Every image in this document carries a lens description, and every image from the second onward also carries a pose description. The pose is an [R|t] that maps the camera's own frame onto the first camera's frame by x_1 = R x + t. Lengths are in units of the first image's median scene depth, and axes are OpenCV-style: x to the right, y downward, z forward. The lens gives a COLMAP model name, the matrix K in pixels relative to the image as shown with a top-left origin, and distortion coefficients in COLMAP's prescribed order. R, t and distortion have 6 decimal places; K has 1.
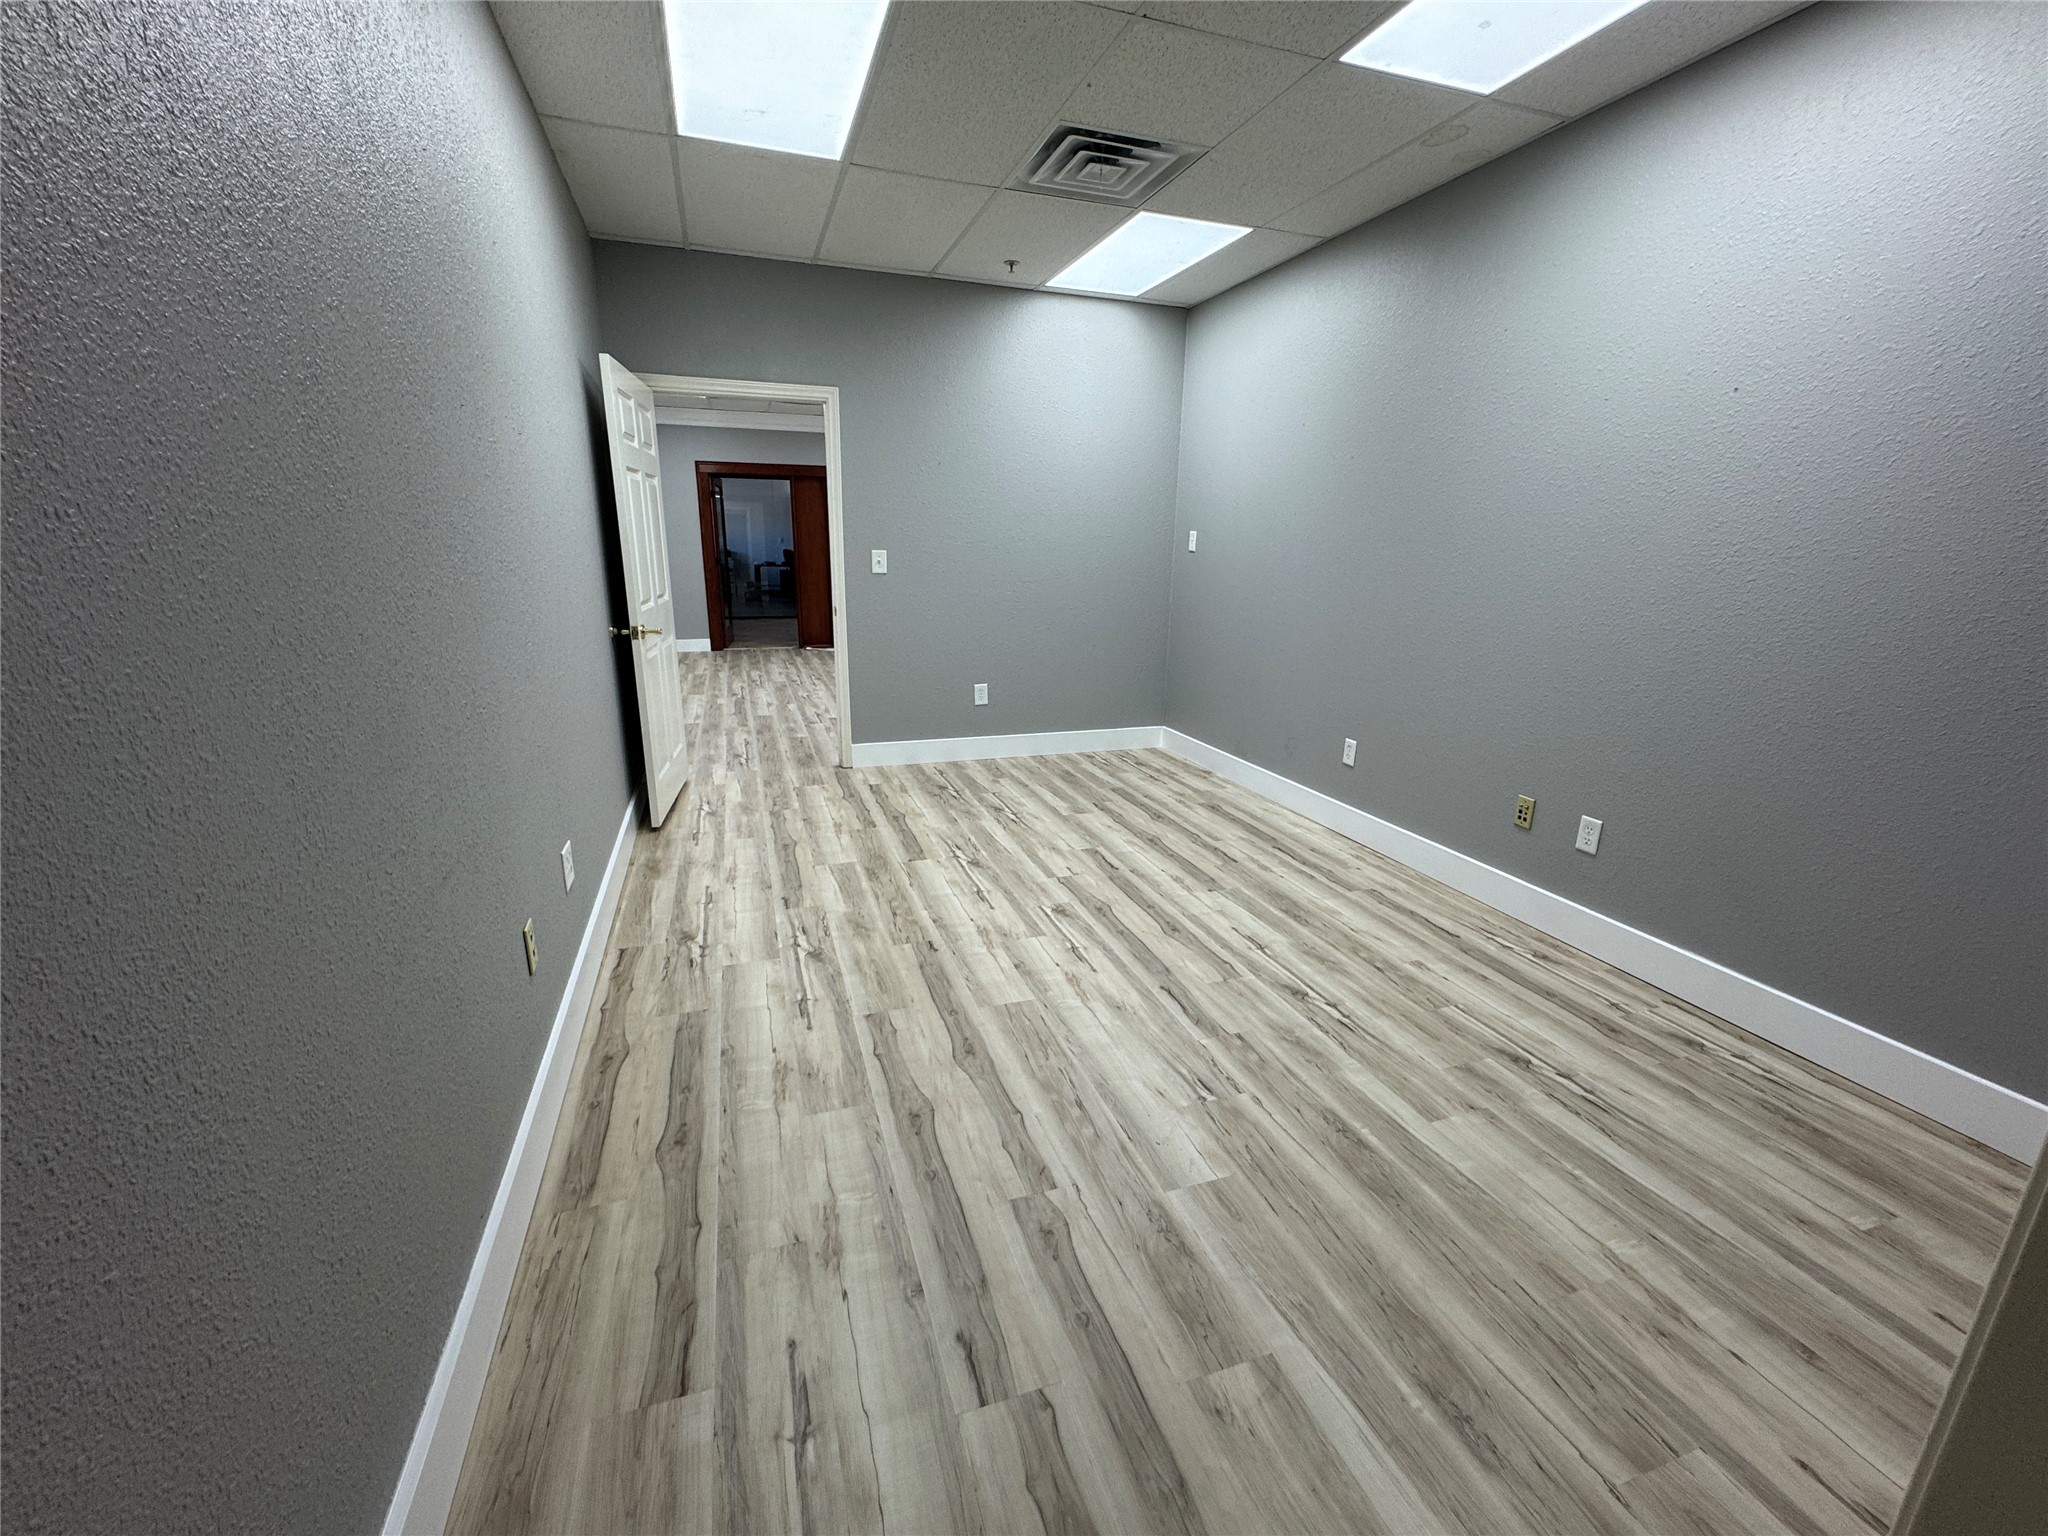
lens RADIAL K [[833.0, 0, 1019.8], [0, 833.0, 770.8], [0, 0, 1]] dist [0.000405, 0.000052]
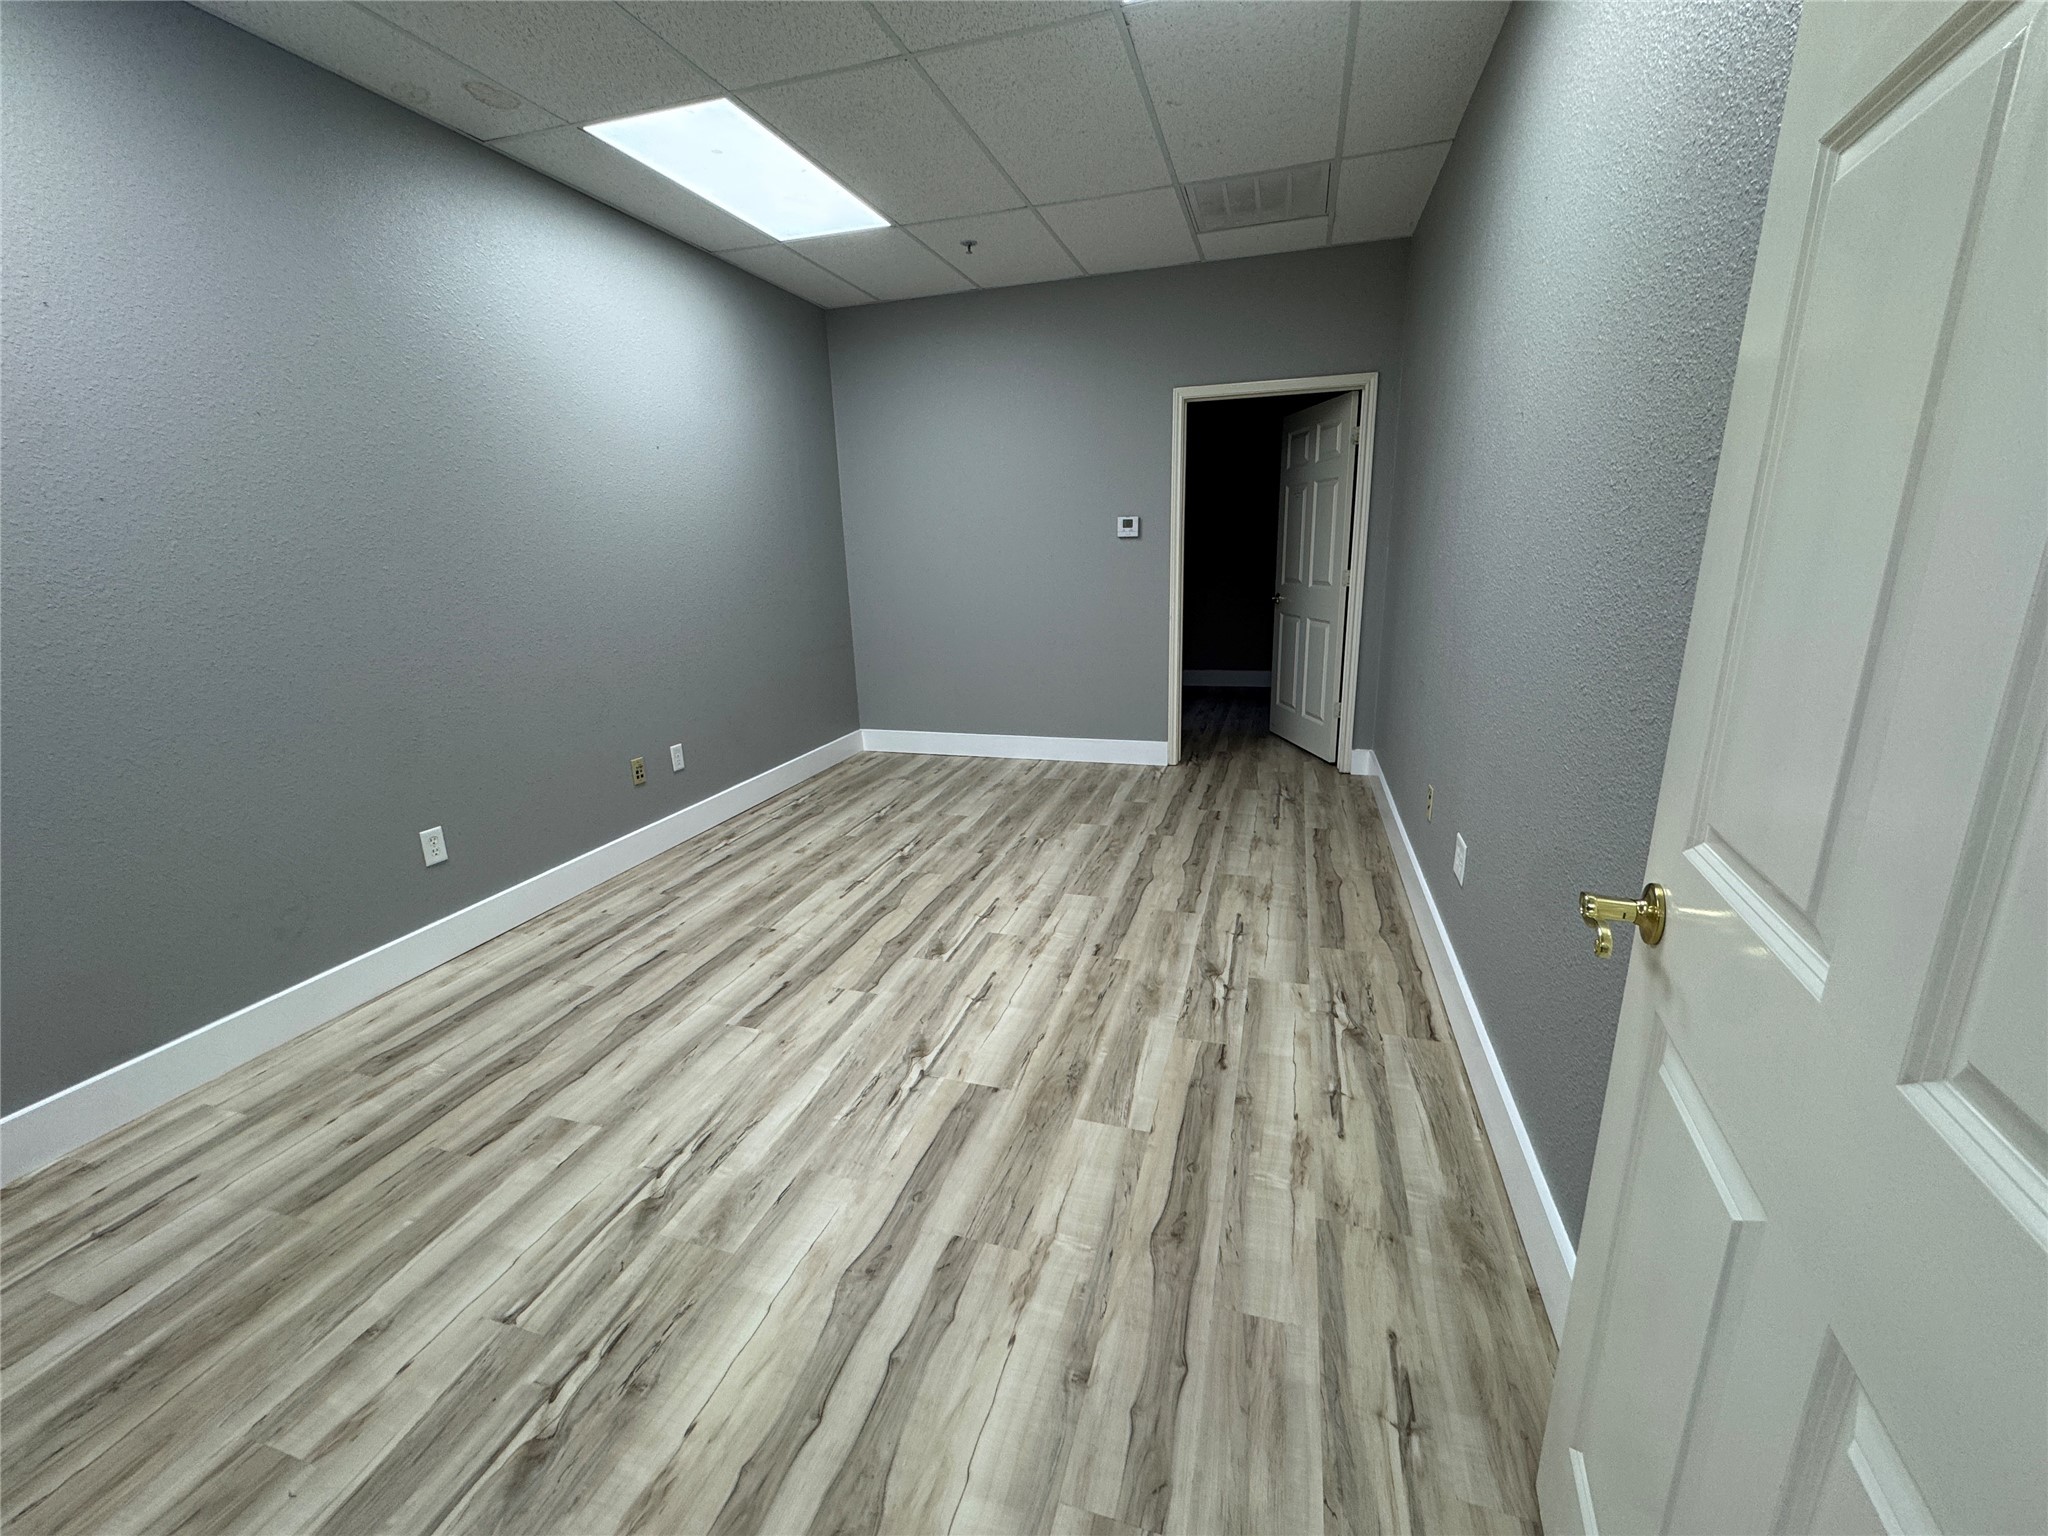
lens RADIAL K [[833.0, 0, 1040.5], [0, 833.0, 762.7], [0, 0, 1]] dist [0.000405, 0.000052]
pose [[-0.818664, -0.139531, 0.557064, -0.515222], [0.168351, 0.869104, 0.465098, -0.408281], [-0.549042, 0.474541, -0.688014, 1.461878]]
